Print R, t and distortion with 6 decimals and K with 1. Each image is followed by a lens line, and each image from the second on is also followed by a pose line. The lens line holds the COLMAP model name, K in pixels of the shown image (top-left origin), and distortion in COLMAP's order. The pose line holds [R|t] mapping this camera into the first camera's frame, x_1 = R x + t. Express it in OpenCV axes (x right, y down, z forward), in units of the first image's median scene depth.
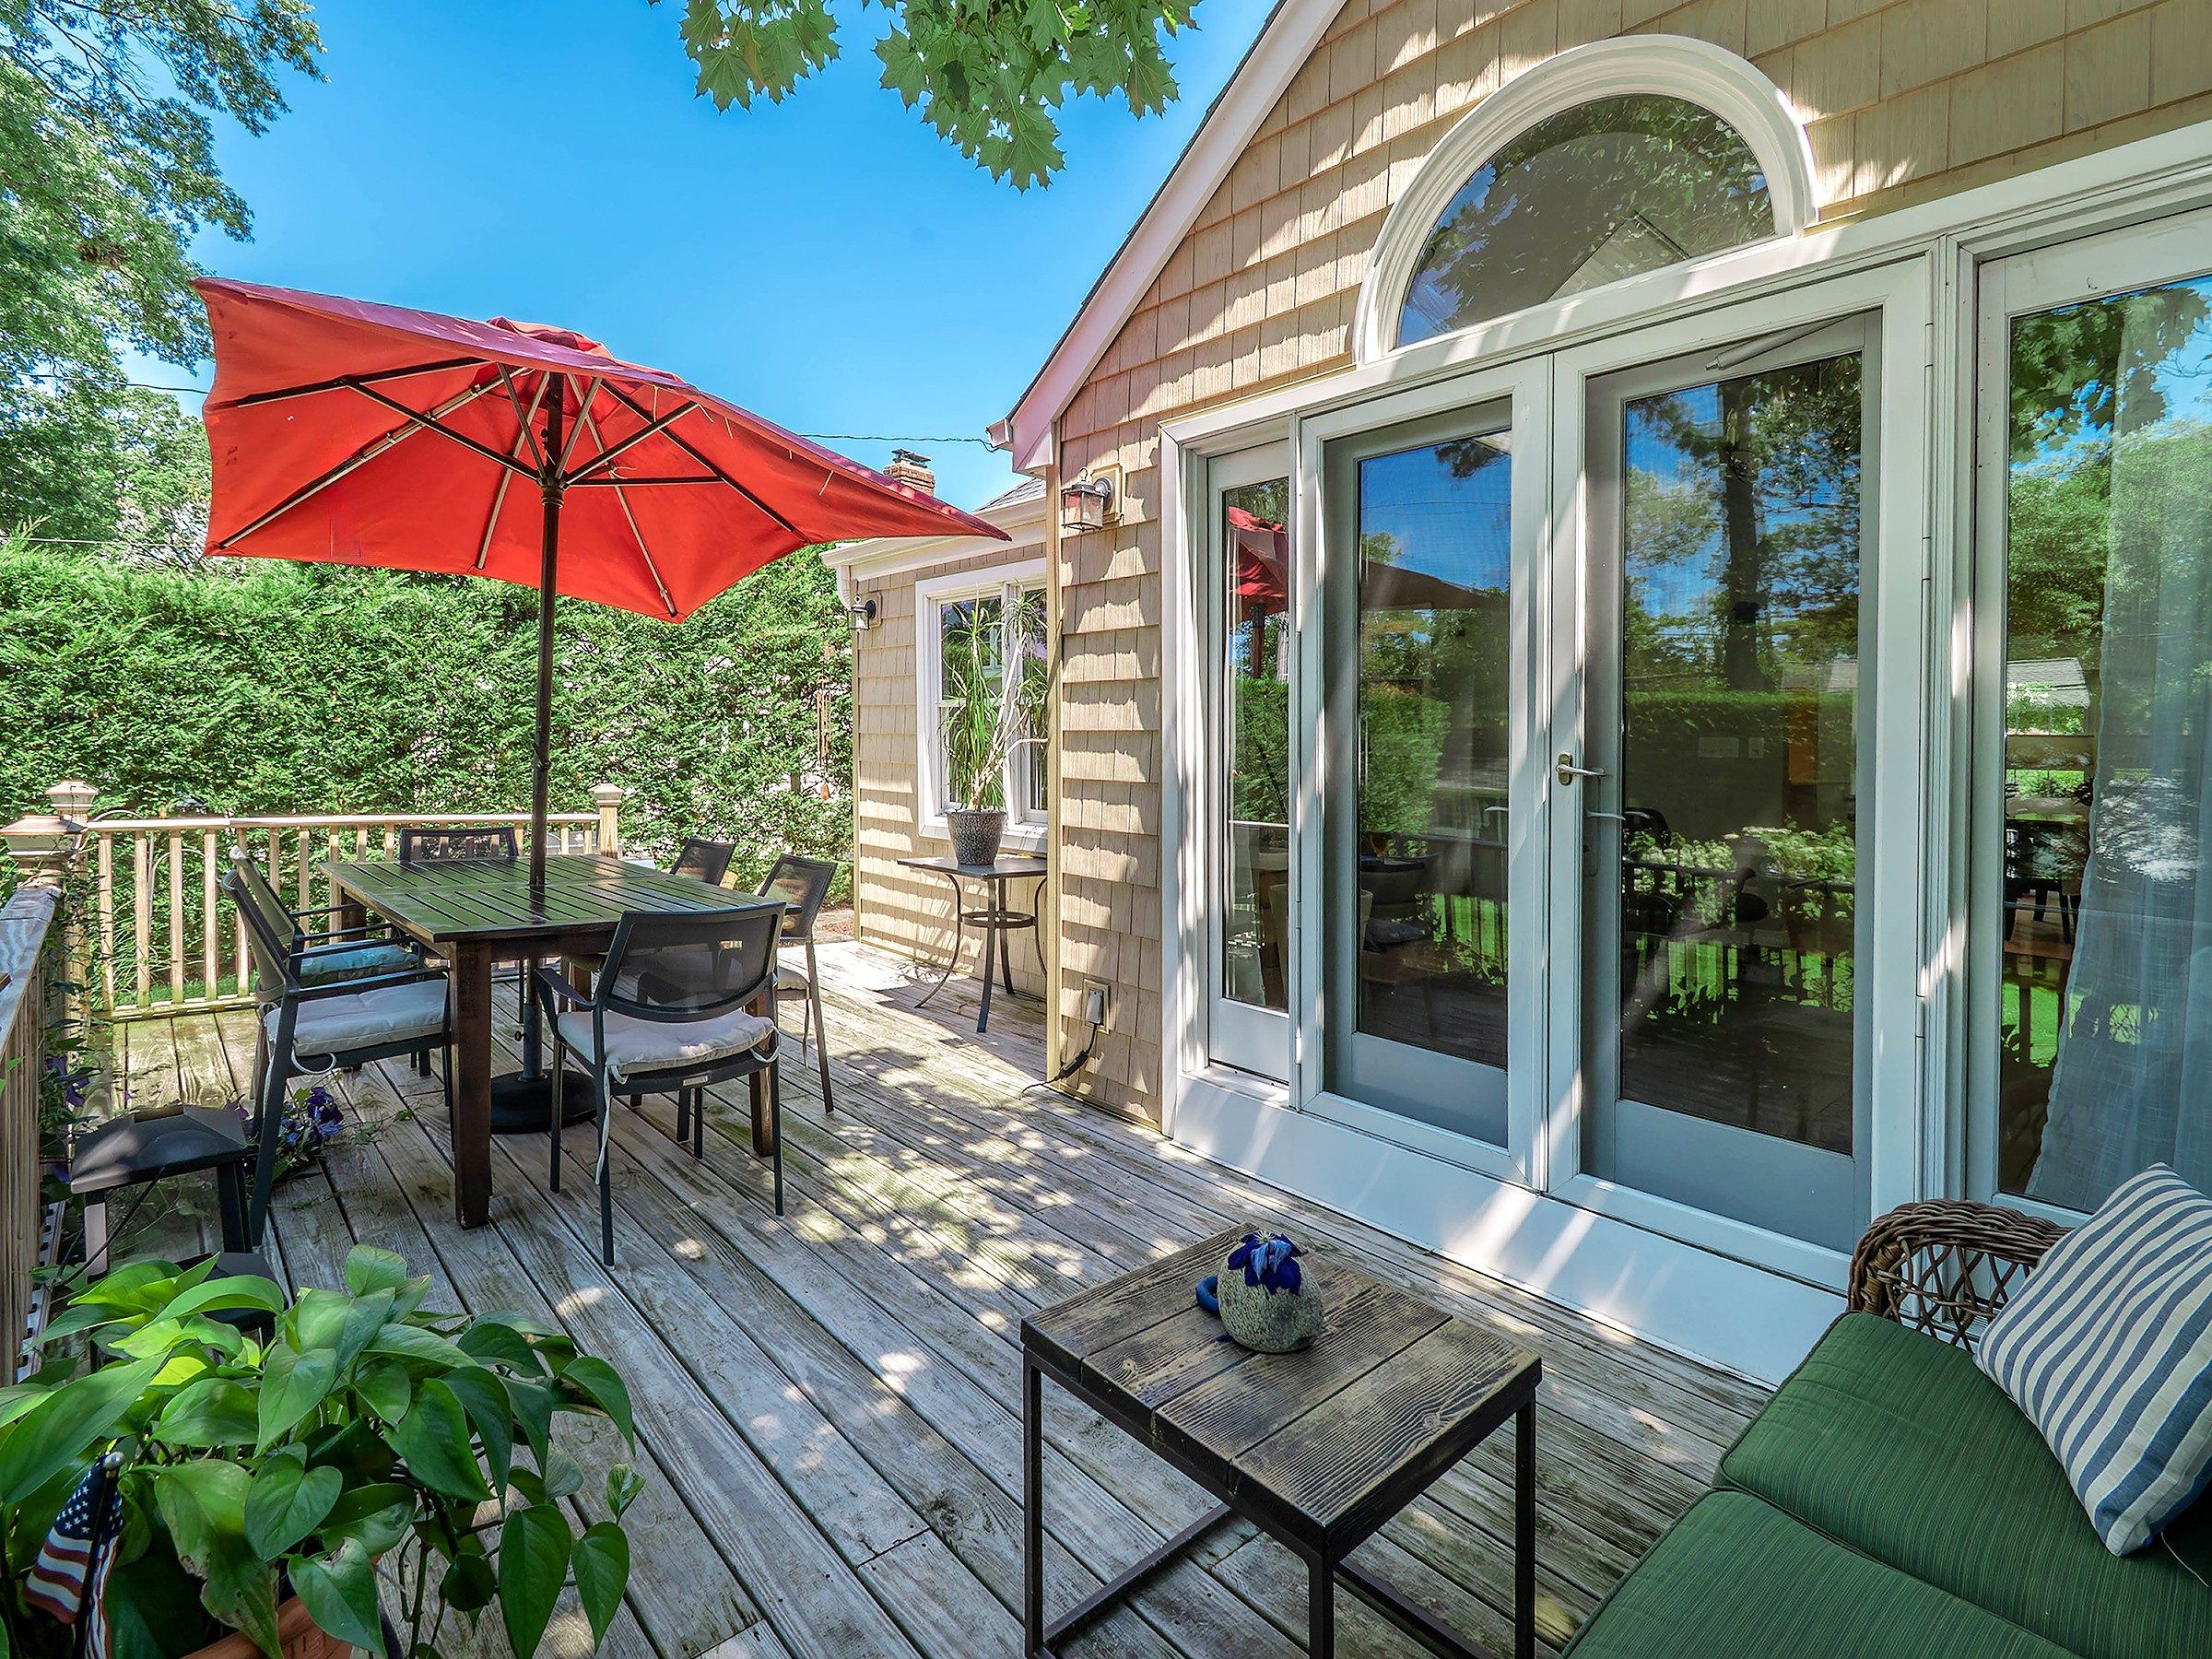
lens RADIAL K [[1109.4, 0, 1096.3], [0, 1109.4, 818.6], [0, 0, 1]] dist [-0.018122, -0.002277]
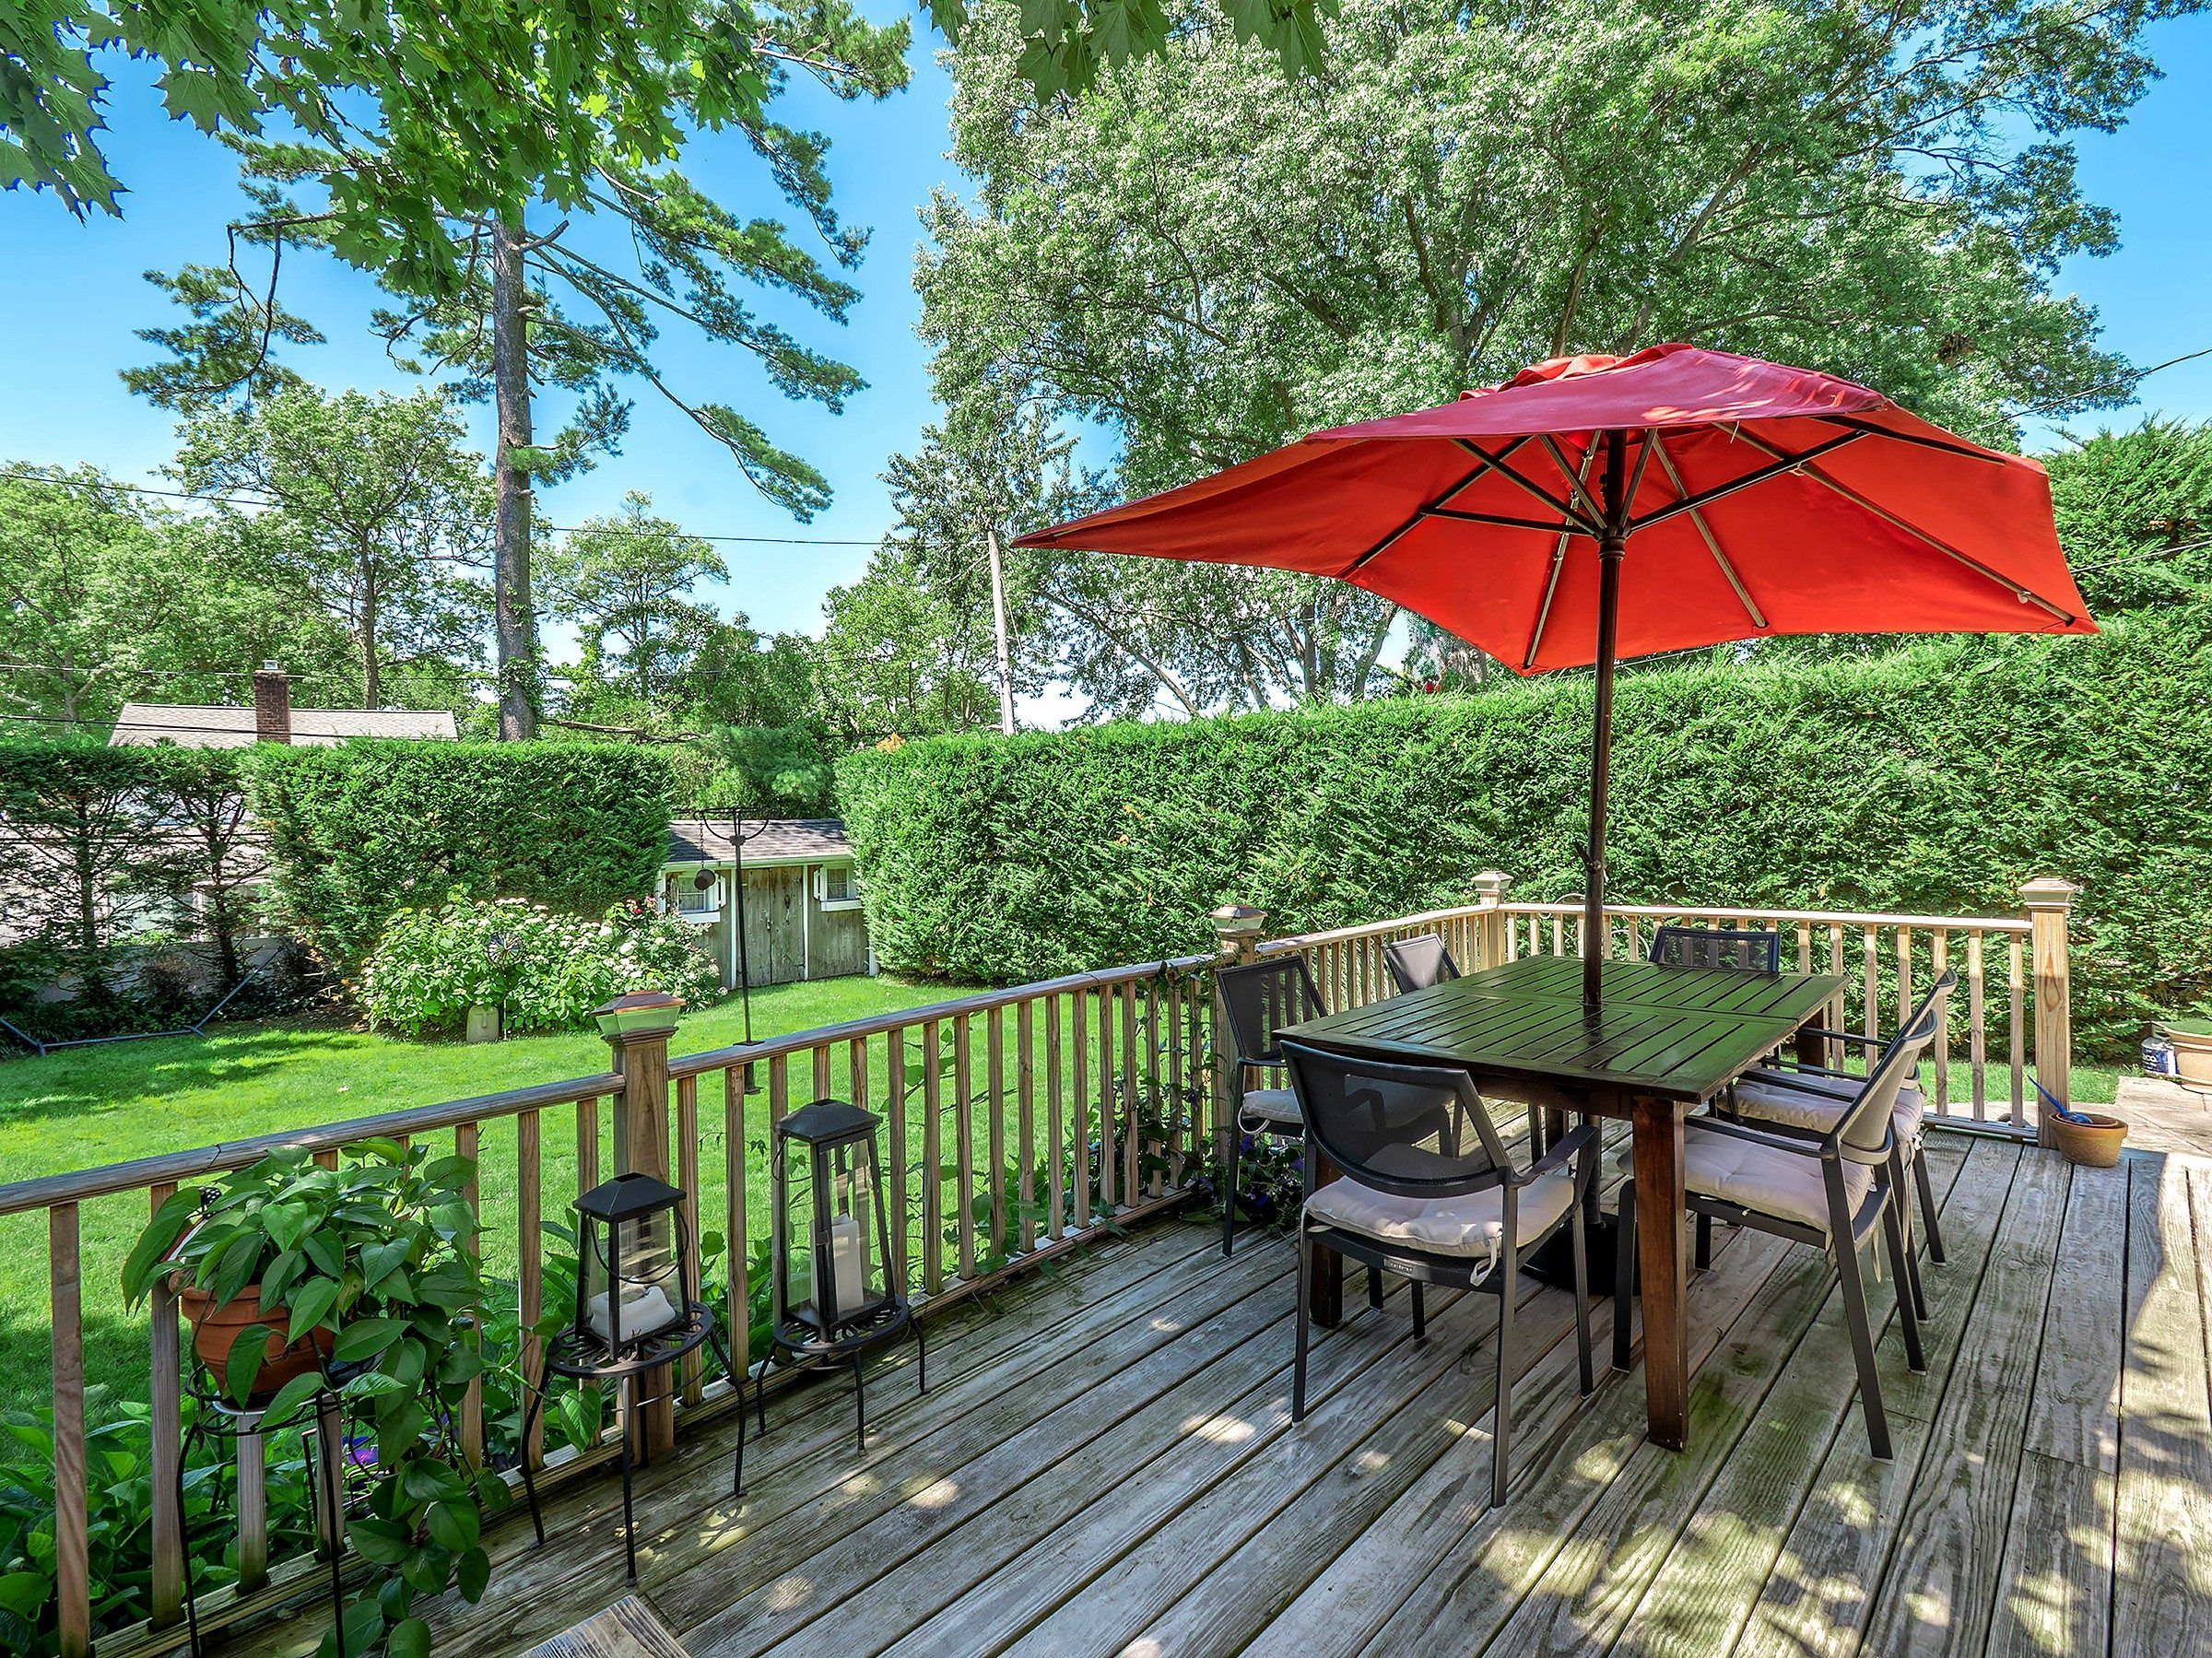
lens RADIAL K [[1088.0, 0, 1104.0], [0, 1088.0, 850.4], [0, 0, 1]] dist [0.011564, -0.002457]
pose [[0.037749, -0.004930, -0.999275, 0.158170], [-0.024613, 0.999680, -0.005862, -0.021056], [0.998984, 0.024816, 0.037616, 0.270356]]
